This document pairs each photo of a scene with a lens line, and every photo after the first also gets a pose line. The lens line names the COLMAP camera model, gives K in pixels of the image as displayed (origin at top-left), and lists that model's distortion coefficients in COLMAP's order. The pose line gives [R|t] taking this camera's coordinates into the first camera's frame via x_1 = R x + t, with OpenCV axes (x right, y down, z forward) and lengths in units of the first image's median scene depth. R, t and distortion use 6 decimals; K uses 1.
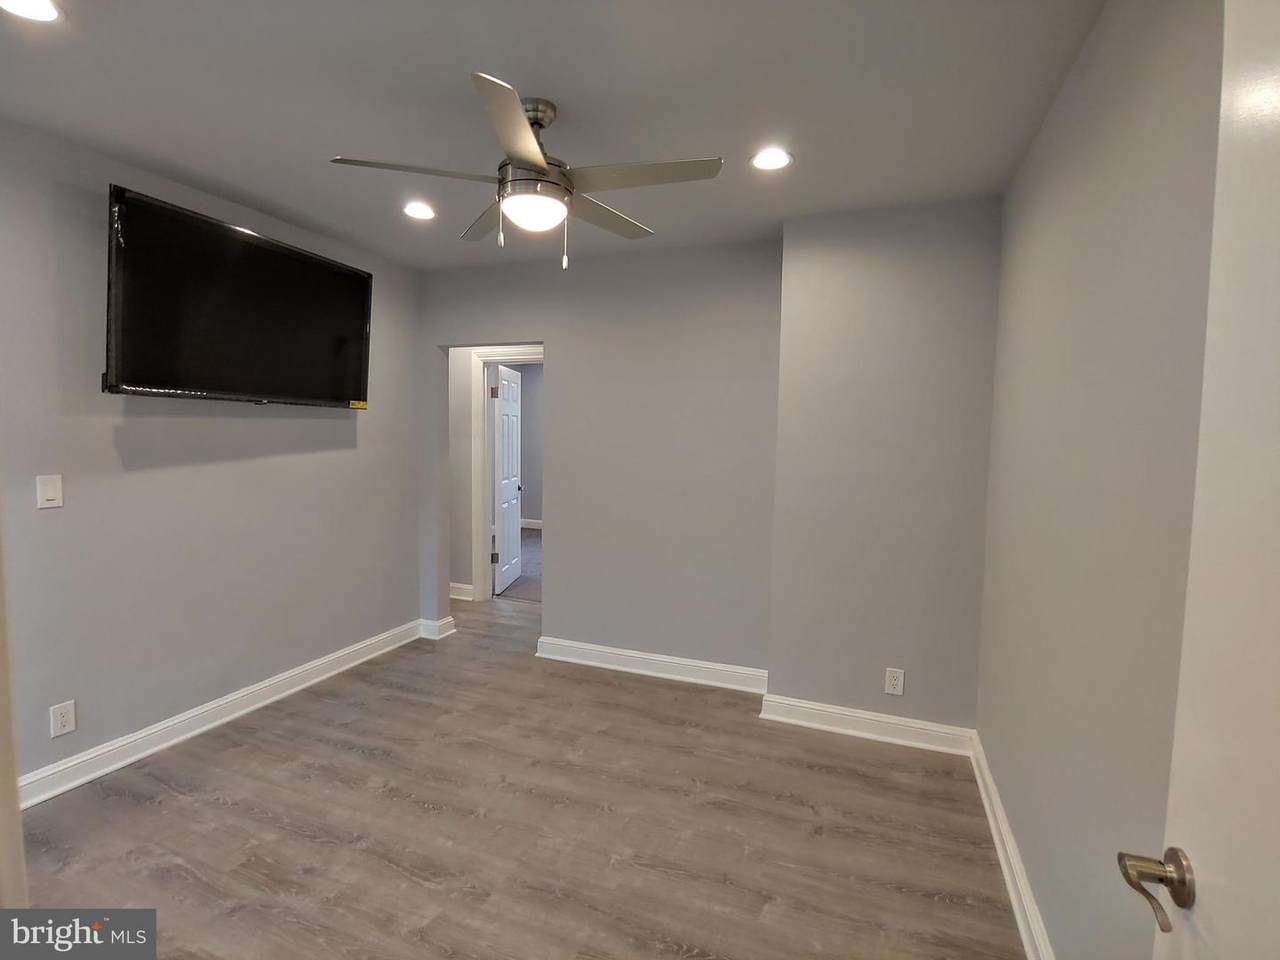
lens RADIAL K [[606.8, 0, 640.0], [0, 606.8, 480.0], [0, 0, 1]] dist [-0.002328, -0.009854]
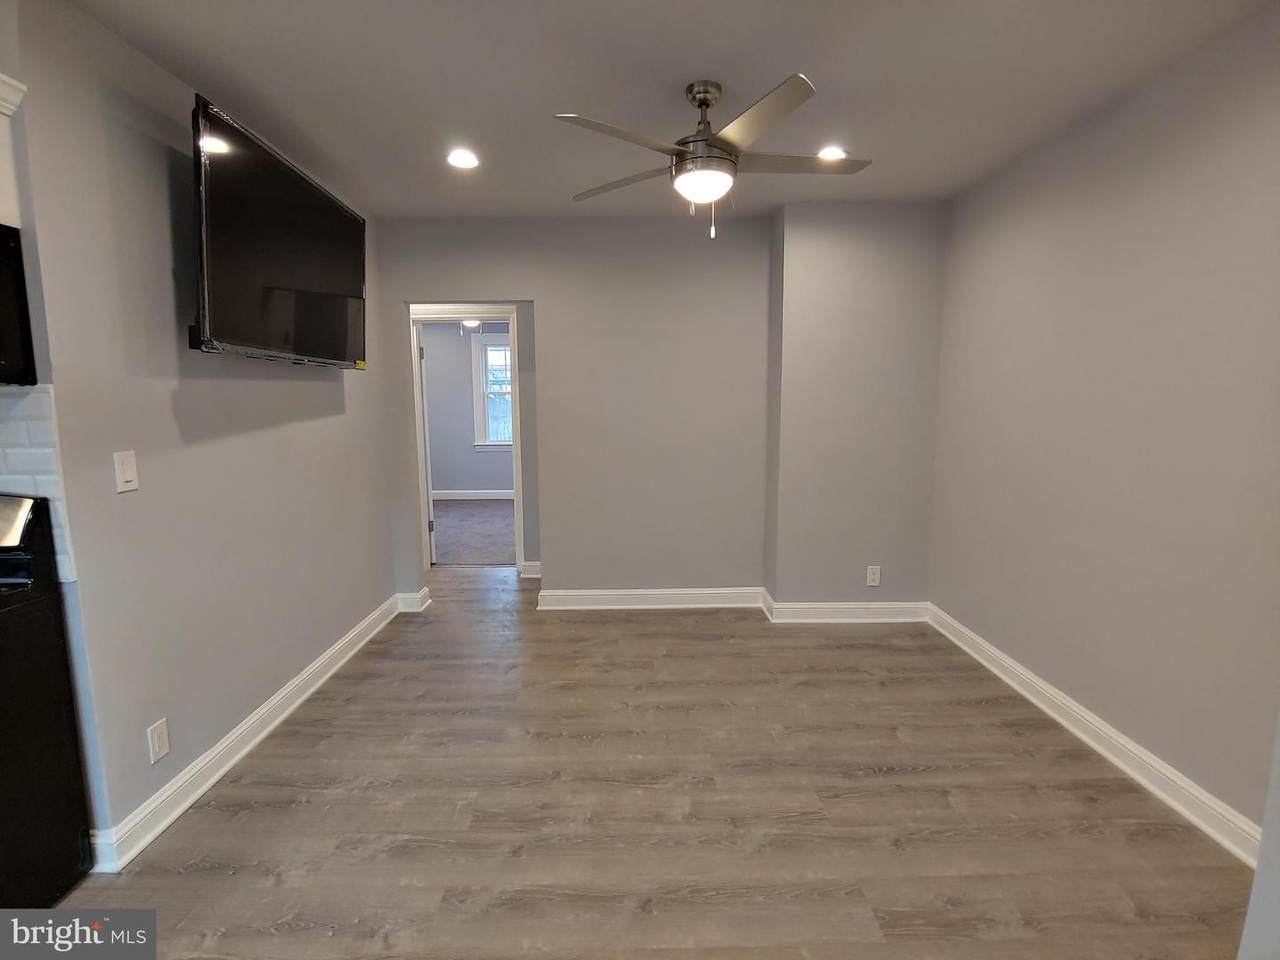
lens RADIAL K [[606.8, 0, 640.0], [0, 606.8, 480.0], [0, 0, 1]] dist [-0.002328, -0.009854]
pose [[0.929238, -0.076159, 0.361548, -0.543984], [0.053327, 0.995925, 0.072728, 0.007504], [-0.365614, -0.048302, 0.929513, -0.015373]]
